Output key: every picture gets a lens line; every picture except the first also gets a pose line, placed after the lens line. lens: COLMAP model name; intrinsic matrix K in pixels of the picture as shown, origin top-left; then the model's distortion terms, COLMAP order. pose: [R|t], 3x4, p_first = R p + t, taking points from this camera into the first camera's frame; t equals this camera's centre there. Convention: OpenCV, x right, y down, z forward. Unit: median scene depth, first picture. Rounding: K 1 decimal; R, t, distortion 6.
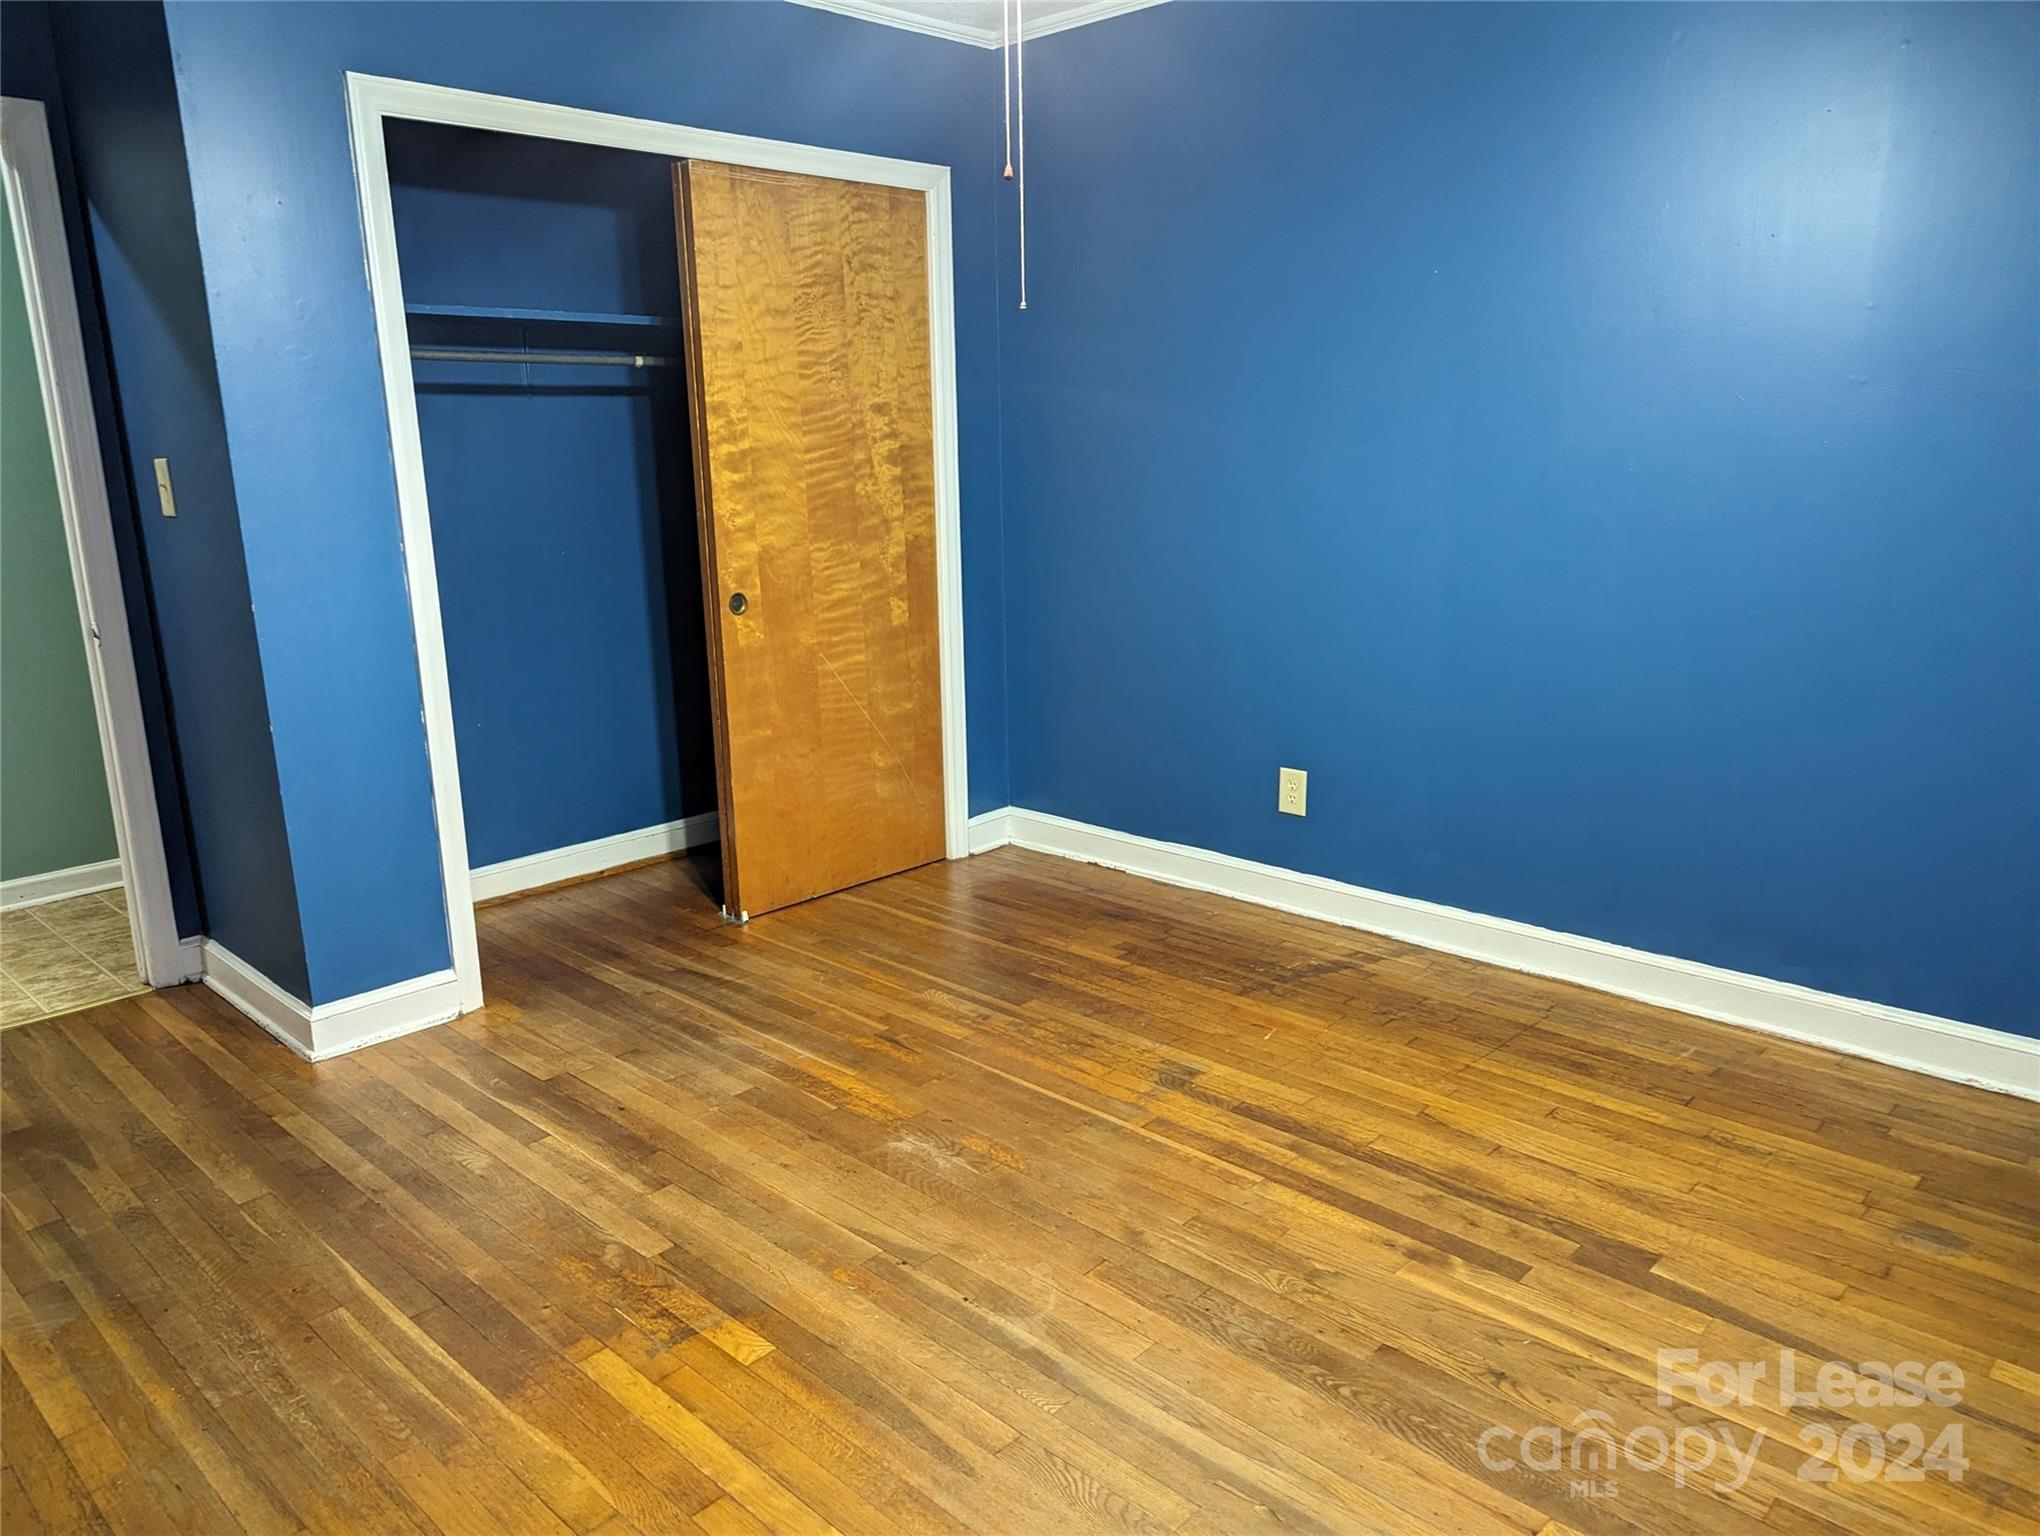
lens RADIAL K [[1430.5, 0, 1009.3], [0, 1430.5, 774.4], [0, 0, 1]] dist [-0.000538, -0.000518]
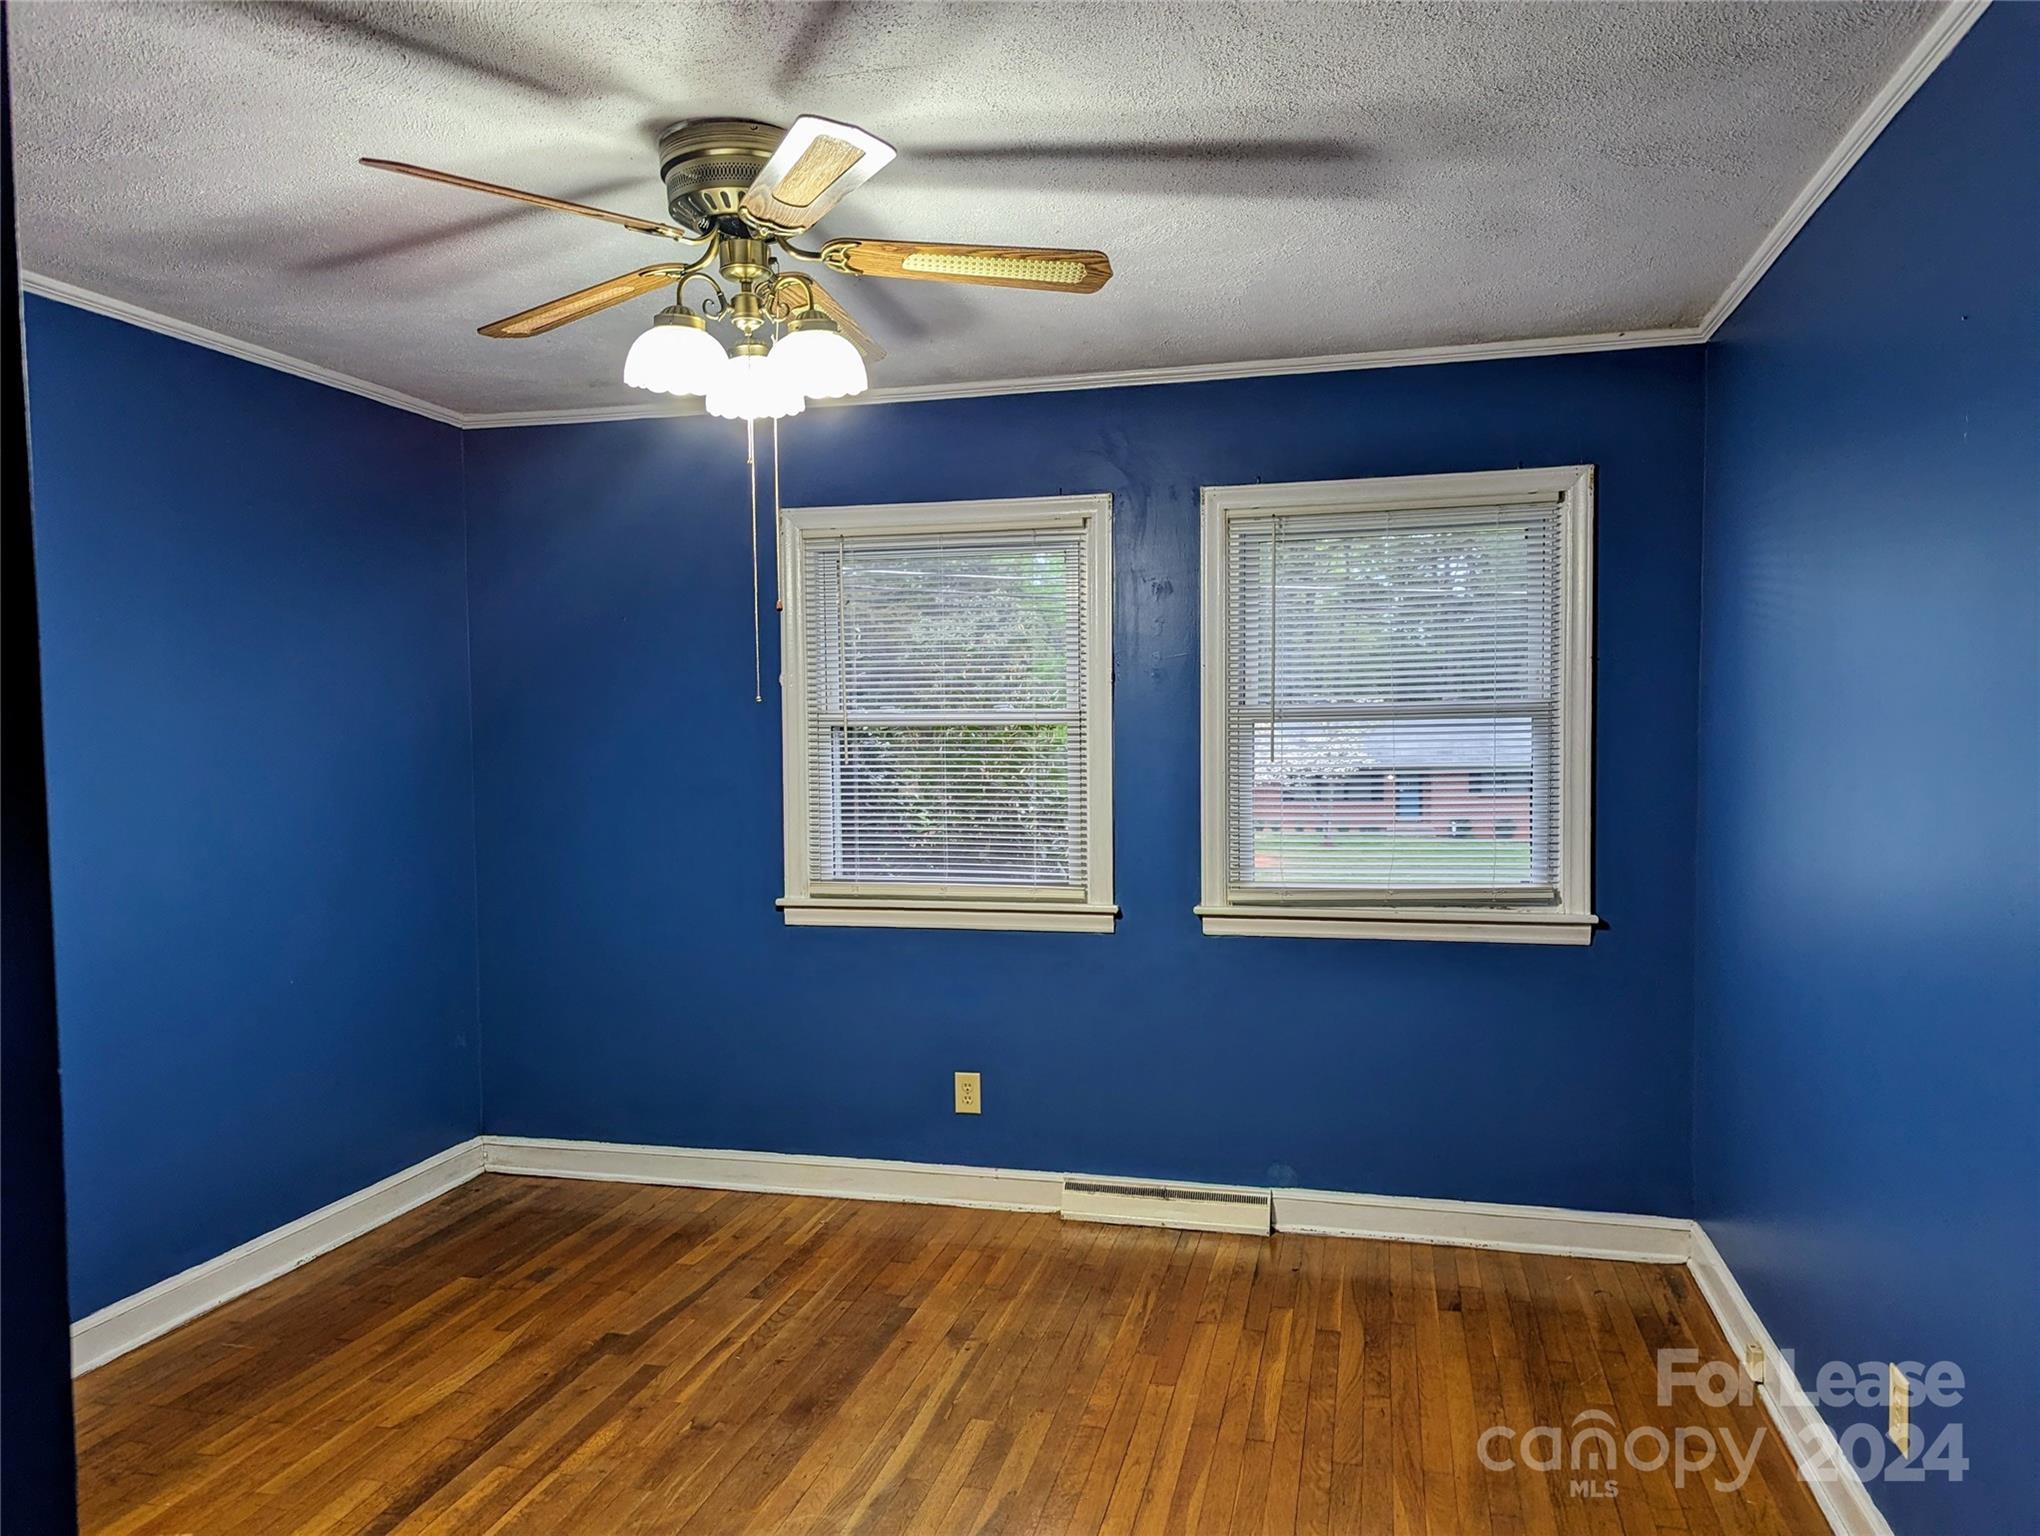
lens RADIAL K [[1430.5, 0, 1009.3], [0, 1430.5, 774.4], [0, 0, 1]] dist [-0.000538, -0.000518]
pose [[-0.486249, -0.009549, 0.873768, -1.003771], [0.227436, 0.964093, 0.137103, -0.317625], [-0.843703, 0.265393, -0.466618, 1.170963]]
